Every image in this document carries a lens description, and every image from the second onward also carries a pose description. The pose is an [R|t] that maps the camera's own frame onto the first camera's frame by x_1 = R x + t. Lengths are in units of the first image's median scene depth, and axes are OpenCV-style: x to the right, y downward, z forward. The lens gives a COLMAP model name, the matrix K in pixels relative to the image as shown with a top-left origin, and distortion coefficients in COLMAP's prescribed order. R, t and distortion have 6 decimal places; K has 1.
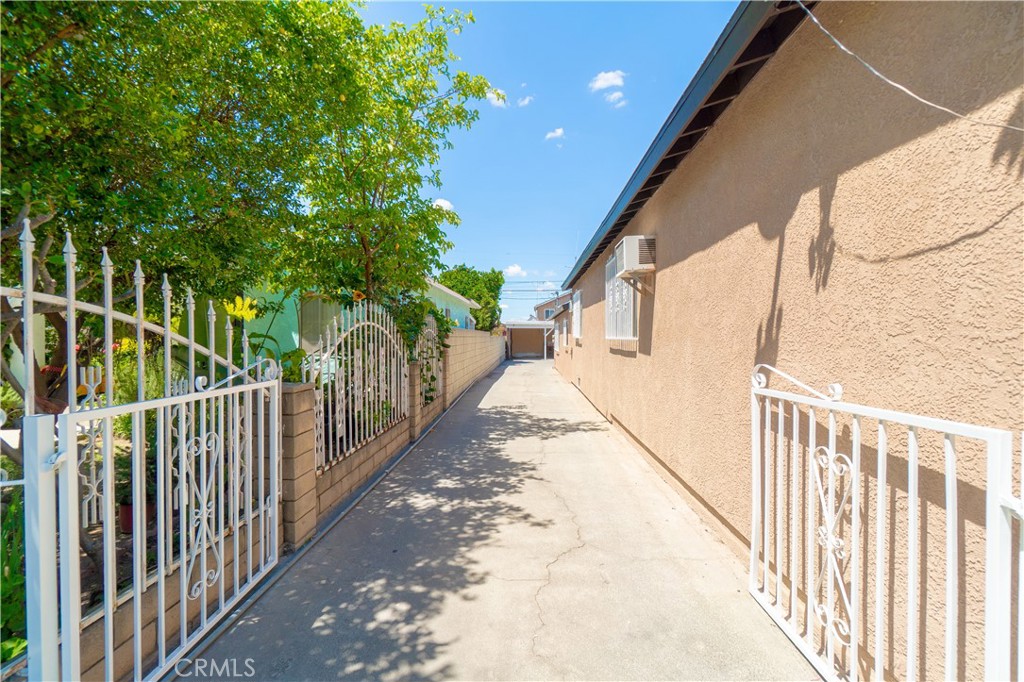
lens RADIAL K [[456.9, 0, 511.0], [0, 456.9, 340.1], [0, 0, 1]] dist [-0.018612, -0.000145]
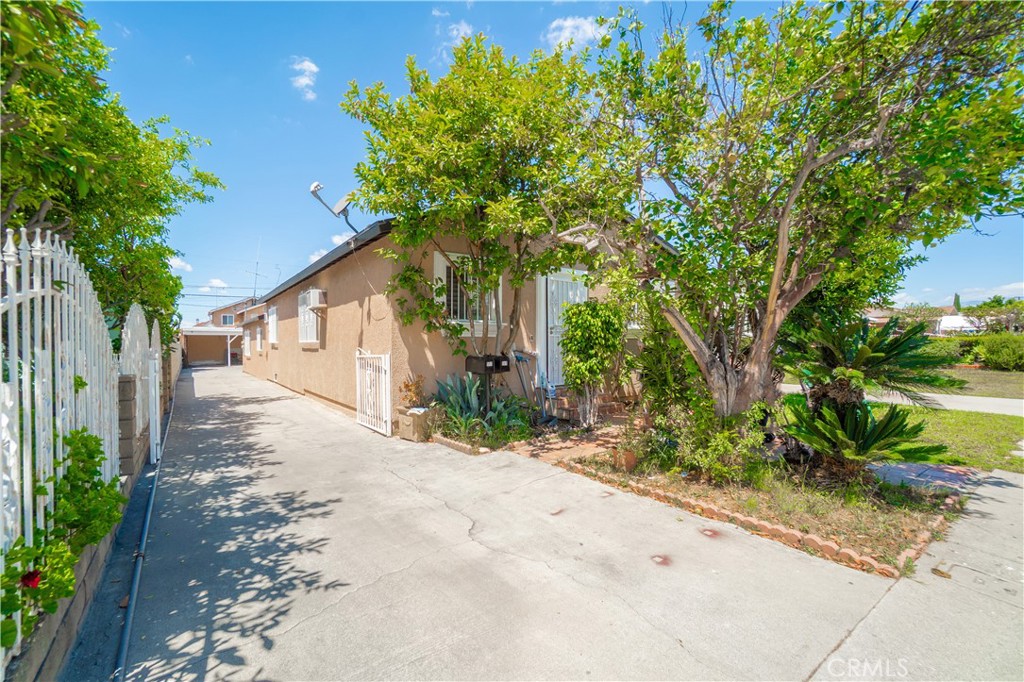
lens RADIAL K [[456.9, 0, 511.1], [0, 456.9, 342.6], [0, 0, 1]] dist [-0.018612, -0.000145]
pose [[0.793320, -0.009650, 0.608728, -0.125223], [0.014907, 0.999882, -0.003576, 0.010842], [-0.608622, 0.011912, 0.793371, -0.514014]]
